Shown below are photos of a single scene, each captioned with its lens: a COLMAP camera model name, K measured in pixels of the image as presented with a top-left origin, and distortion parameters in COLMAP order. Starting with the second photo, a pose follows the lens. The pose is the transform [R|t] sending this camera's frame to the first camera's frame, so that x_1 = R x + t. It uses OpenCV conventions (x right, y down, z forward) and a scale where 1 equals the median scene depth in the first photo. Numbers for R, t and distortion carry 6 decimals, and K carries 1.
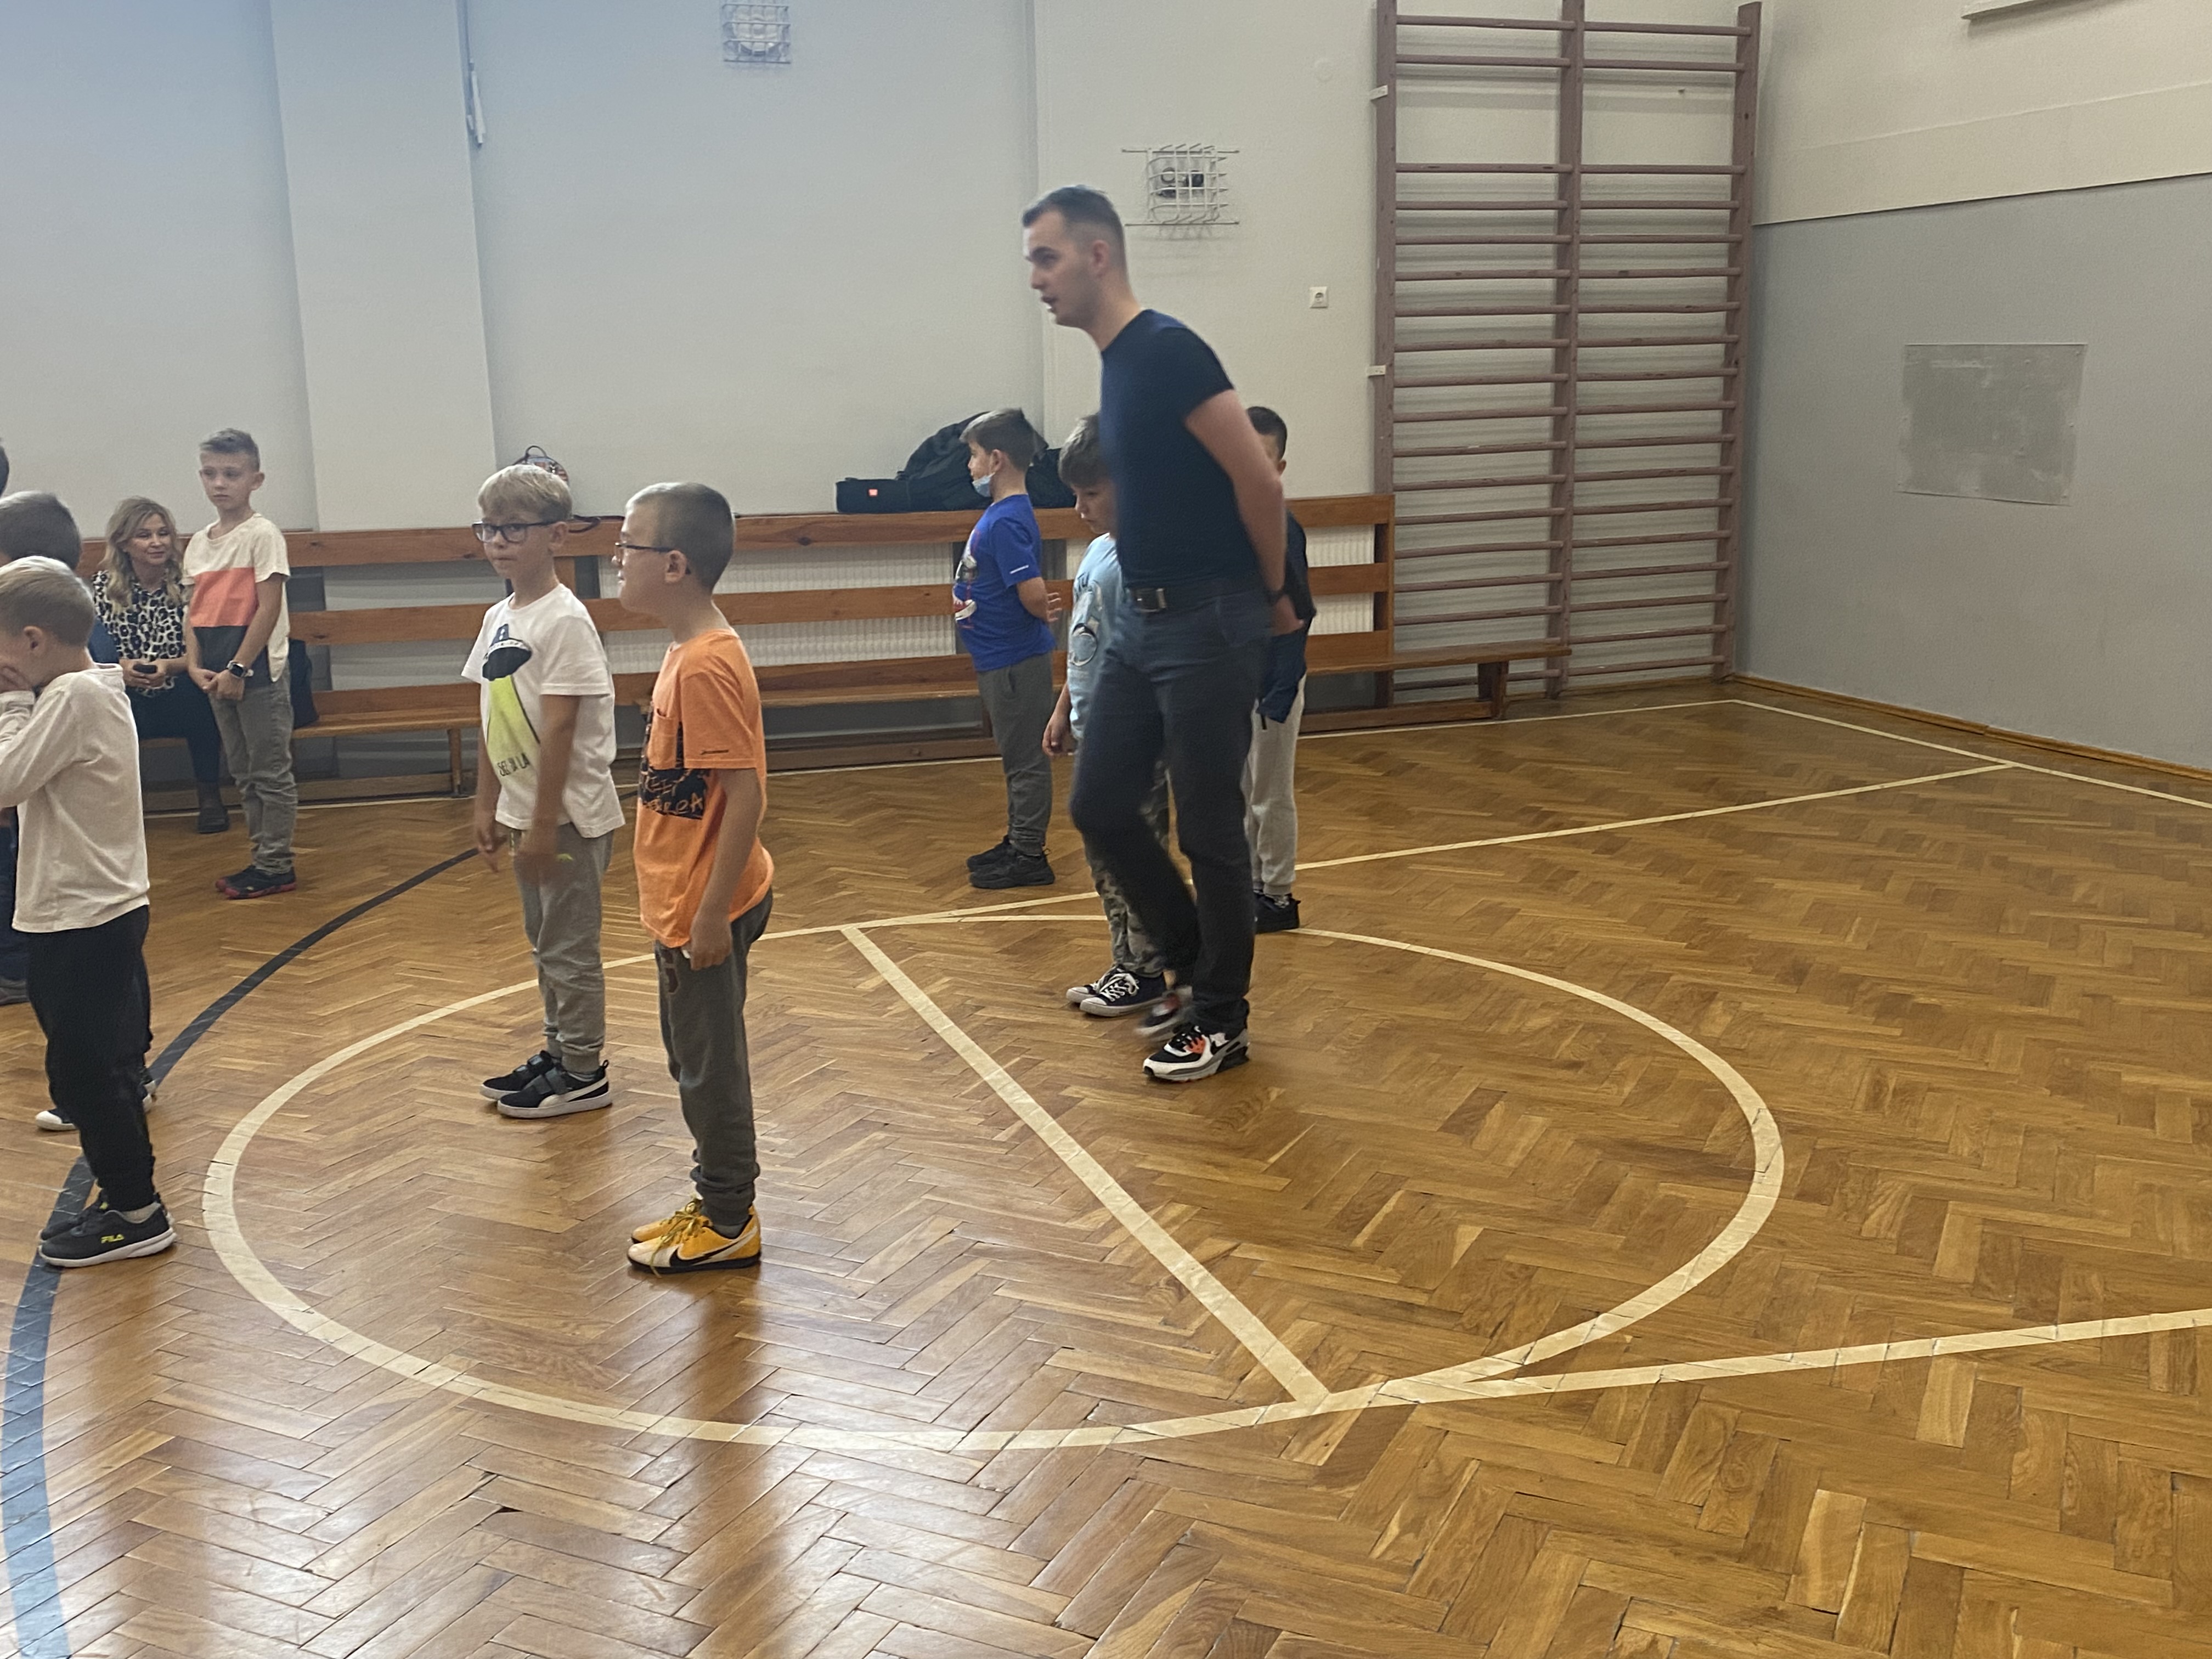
lens RADIAL K [[2169.1, 0, 1118.6], [0, 2169.1, 835.4], [0, 0, 1]] dist [-0.006531, 0.000000]
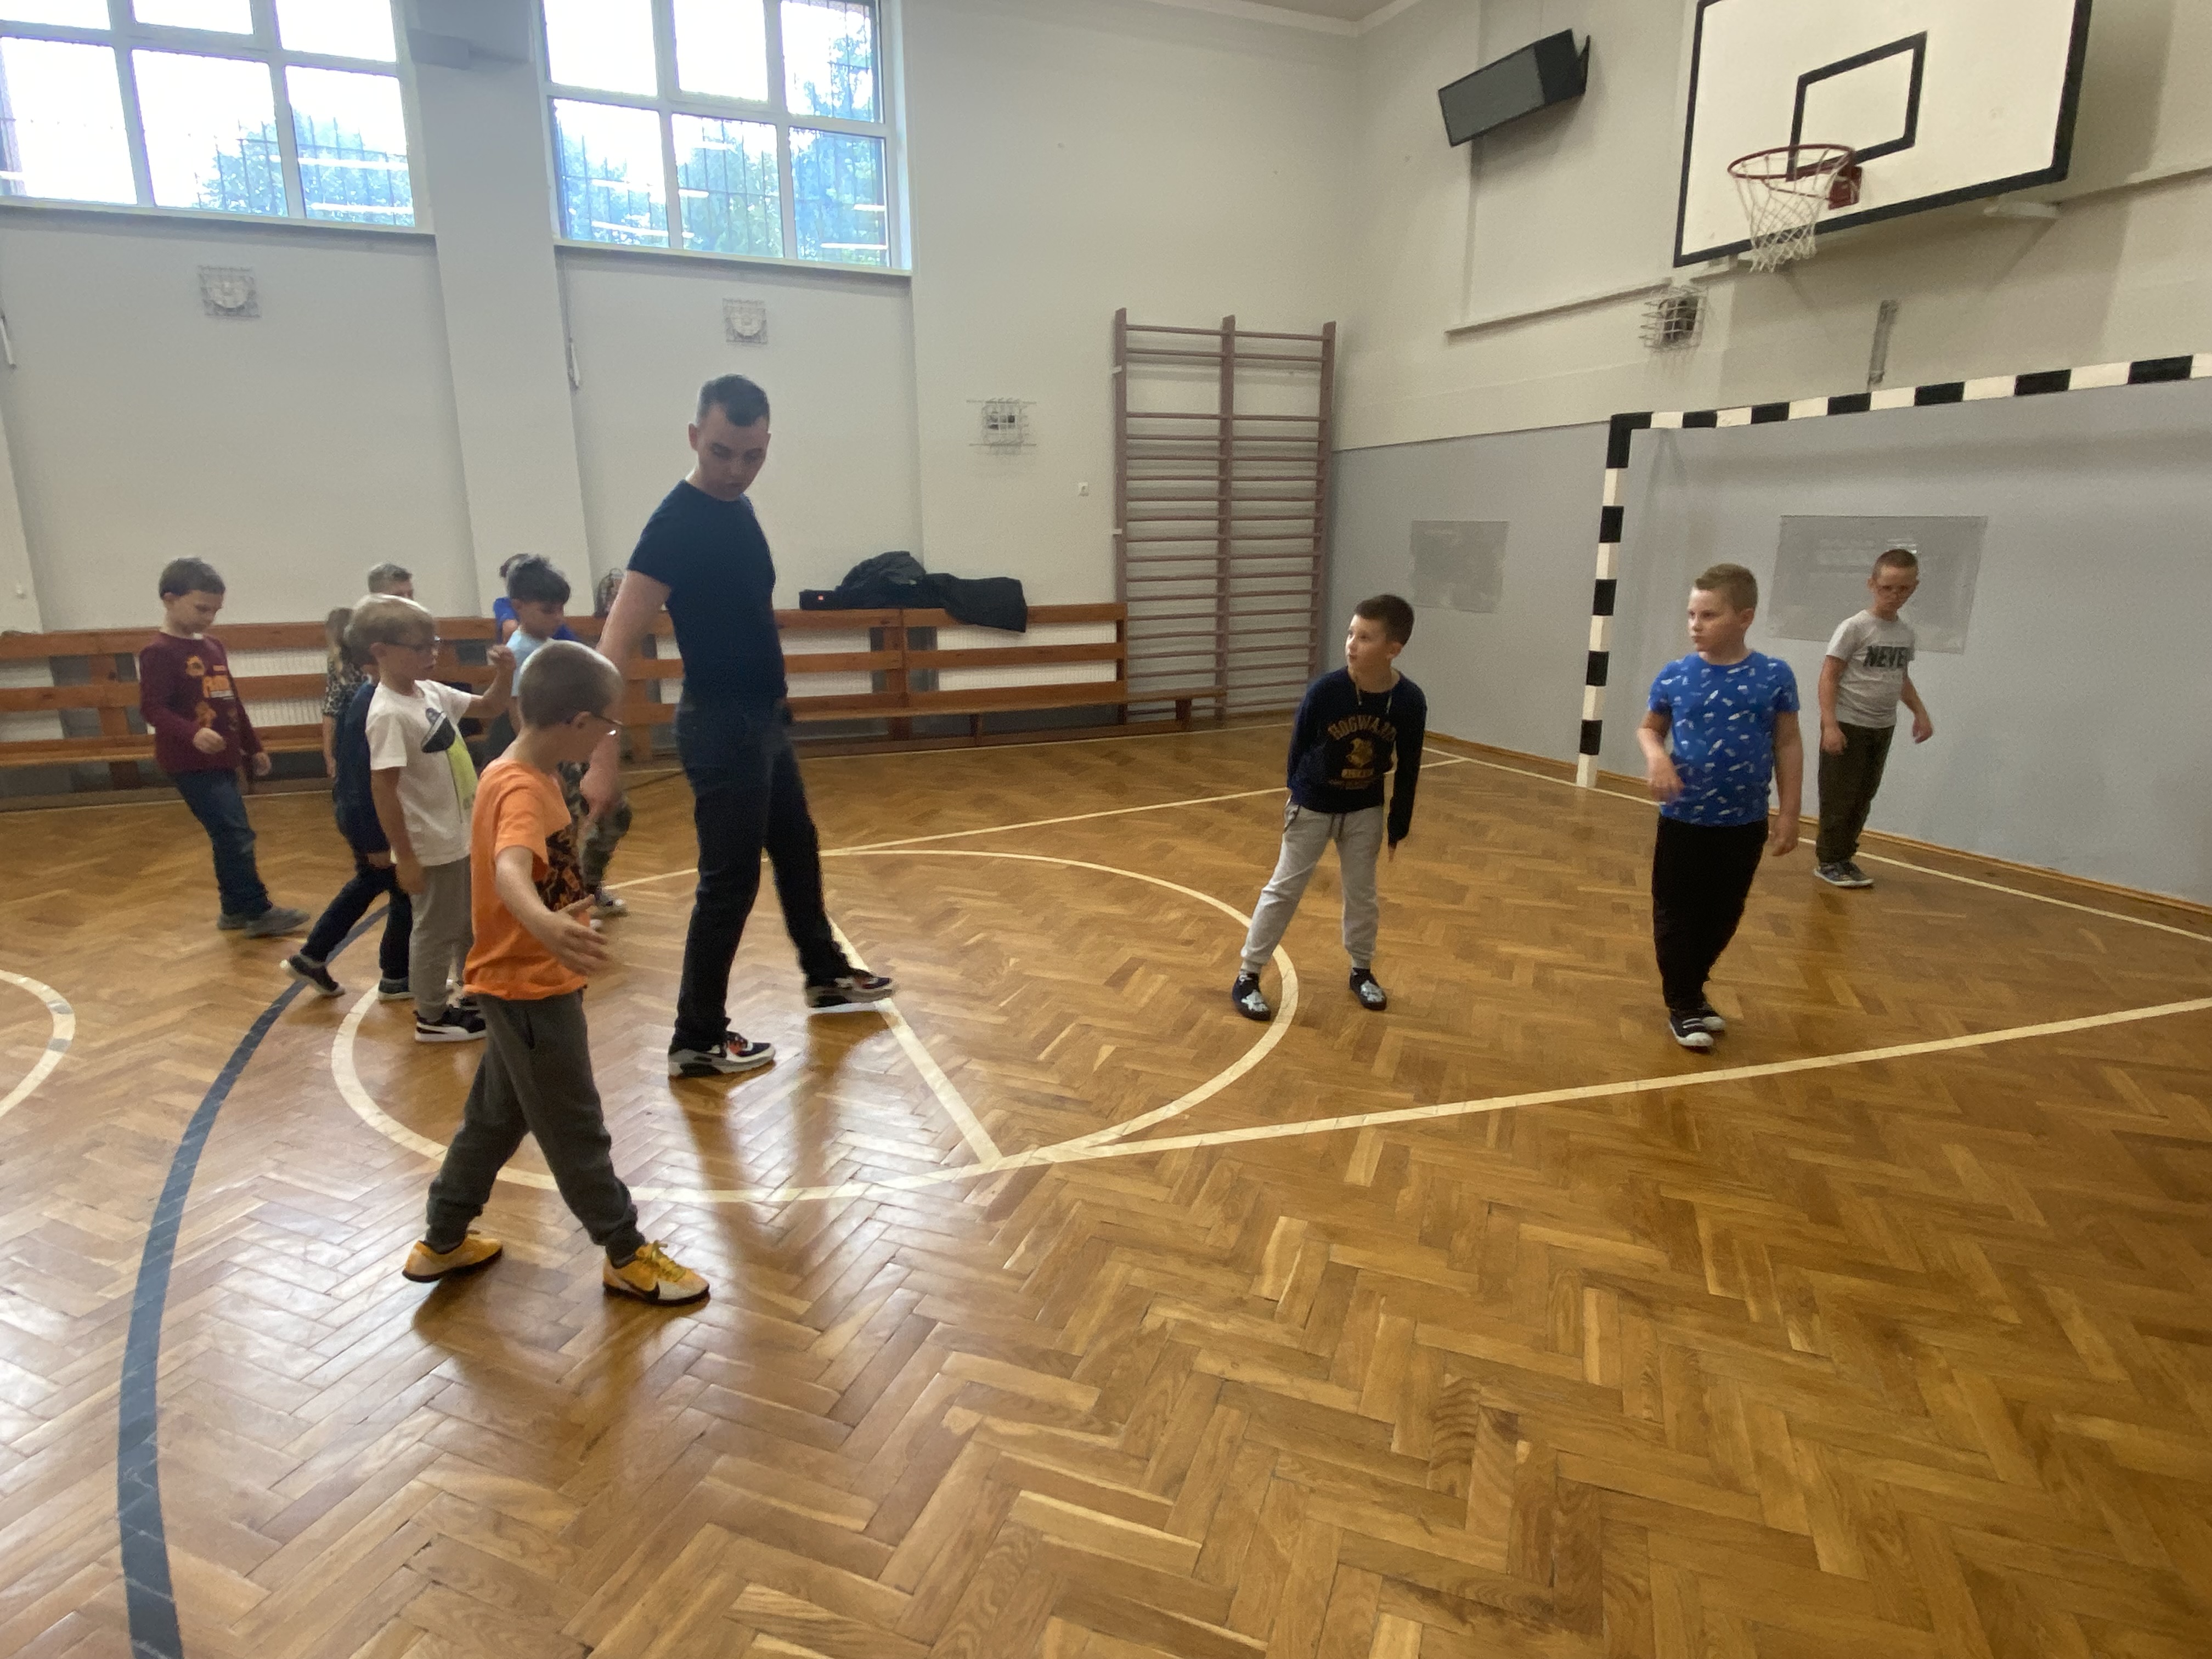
lens RADIAL K [[1189.6, 0, 1104.8], [0, 1189.6, 825.1], [0, 0, 1]] dist [0.012255, -0.006839]
pose [[0.997647, -0.002535, 0.068510, 0.078911], [0.000266, 0.999452, 0.033115, -0.018132], [-0.068556, -0.033019, 0.997101, 0.066819]]
